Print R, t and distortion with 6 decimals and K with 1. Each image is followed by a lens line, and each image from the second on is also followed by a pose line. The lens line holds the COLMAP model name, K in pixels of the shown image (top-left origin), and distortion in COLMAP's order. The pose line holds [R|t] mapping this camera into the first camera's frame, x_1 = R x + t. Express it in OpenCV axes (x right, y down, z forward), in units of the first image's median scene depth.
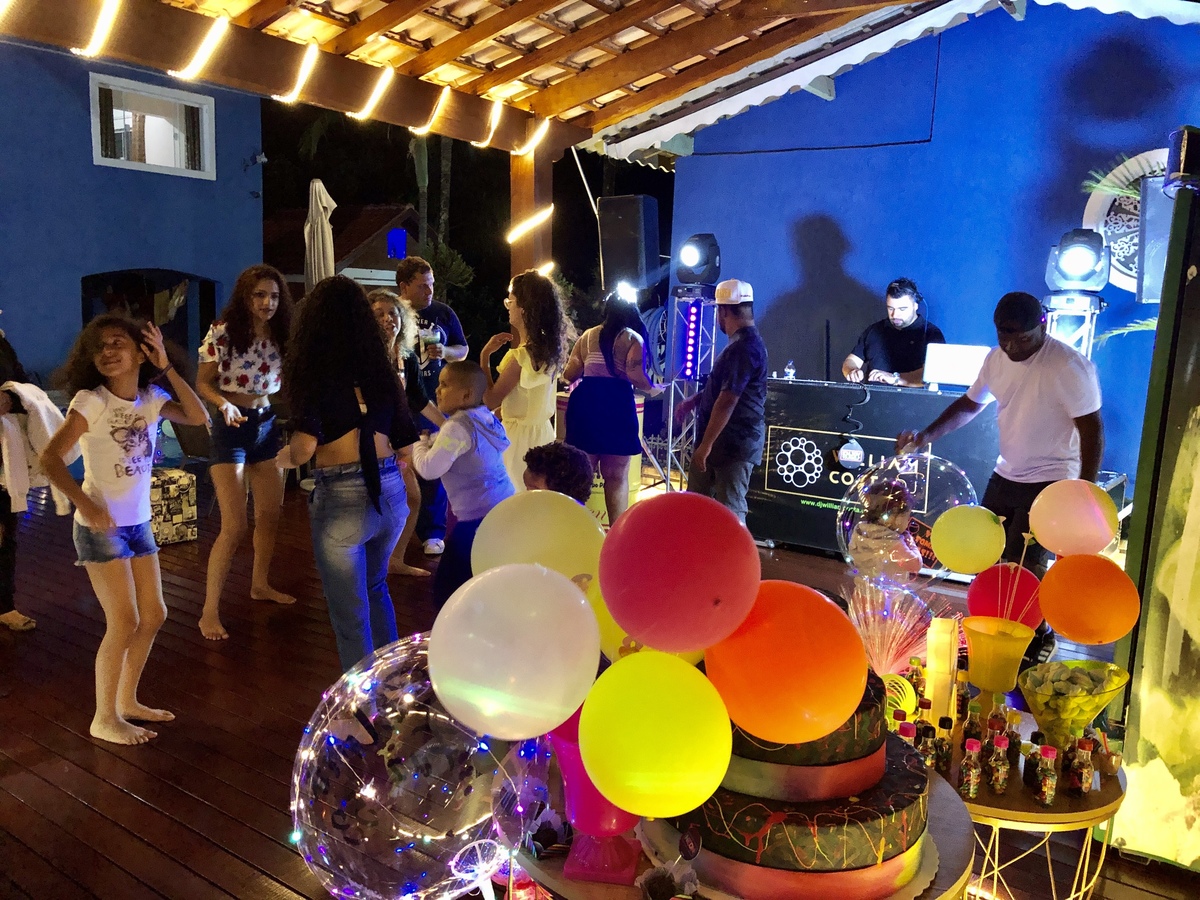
lens RADIAL K [[975.4, 0, 599.9], [0, 975.4, 452.0], [0, 0, 1]] dist [0.034958, -0.039651]
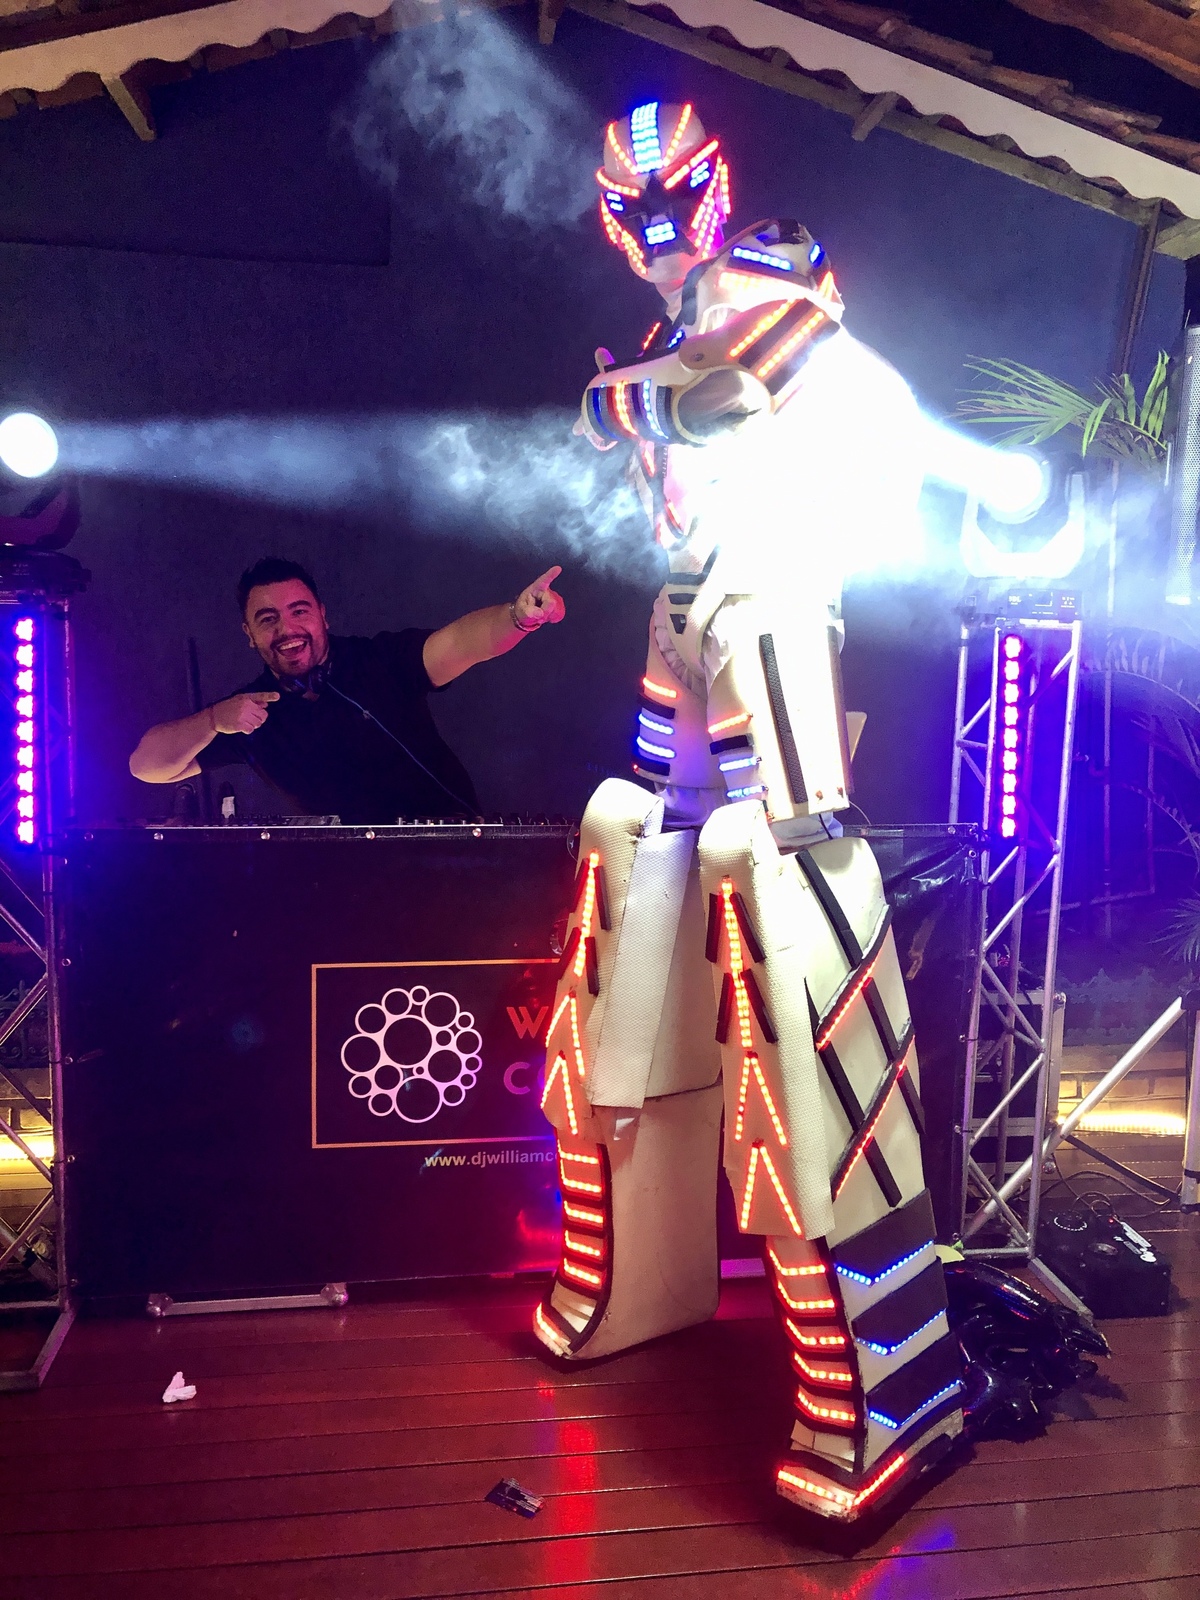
lens RADIAL K [[1300.6, 0, 599.4], [0, 1300.6, 802.9], [0, 0, 1]] dist [0.034958, -0.039651]
pose [[0.726090, -0.108501, 0.678985, -0.056056], [0.105000, 0.993387, 0.046457, -0.094559], [-0.679535, 0.037561, 0.732681, 0.607889]]
